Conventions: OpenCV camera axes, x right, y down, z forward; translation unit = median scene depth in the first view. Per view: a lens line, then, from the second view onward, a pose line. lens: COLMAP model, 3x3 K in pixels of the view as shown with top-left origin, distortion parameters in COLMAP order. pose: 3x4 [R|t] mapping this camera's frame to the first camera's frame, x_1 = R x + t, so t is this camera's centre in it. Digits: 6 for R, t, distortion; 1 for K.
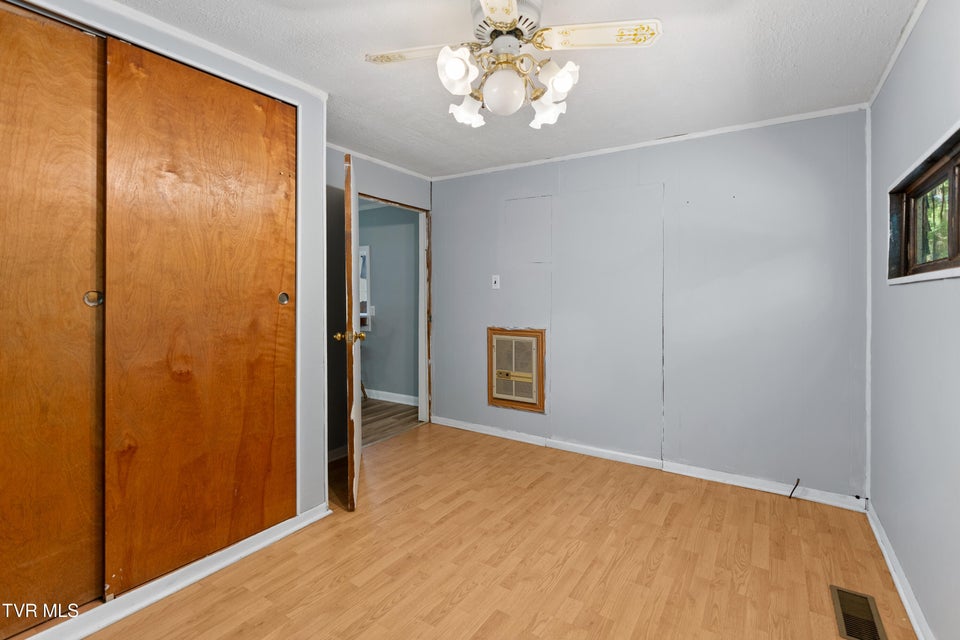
lens RADIAL K [[447.7, 0, 480.4], [0, 447.7, 300.7], [0, 0, 1]] dist [0.000100, 0.000364]
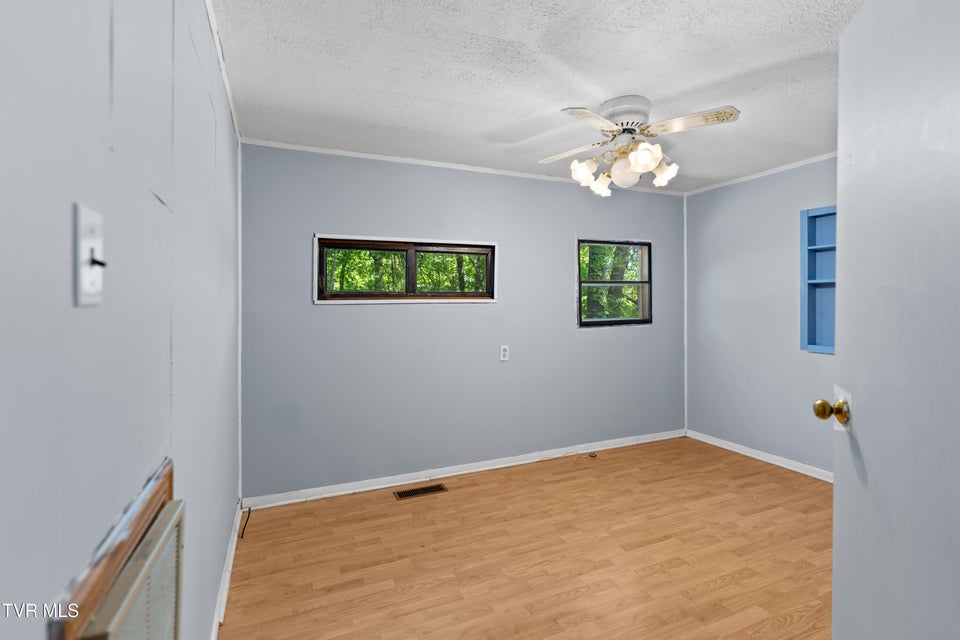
lens RADIAL K [[447.7, 0, 478.8], [0, 447.7, 297.0], [0, 0, 1]] dist [0.000100, 0.000364]
pose [[-0.834501, 0.010243, 0.550911, -0.277646], [0.008522, 0.999948, -0.005683, -0.046757], [-0.550941, -0.000048, -0.834544, 1.944456]]
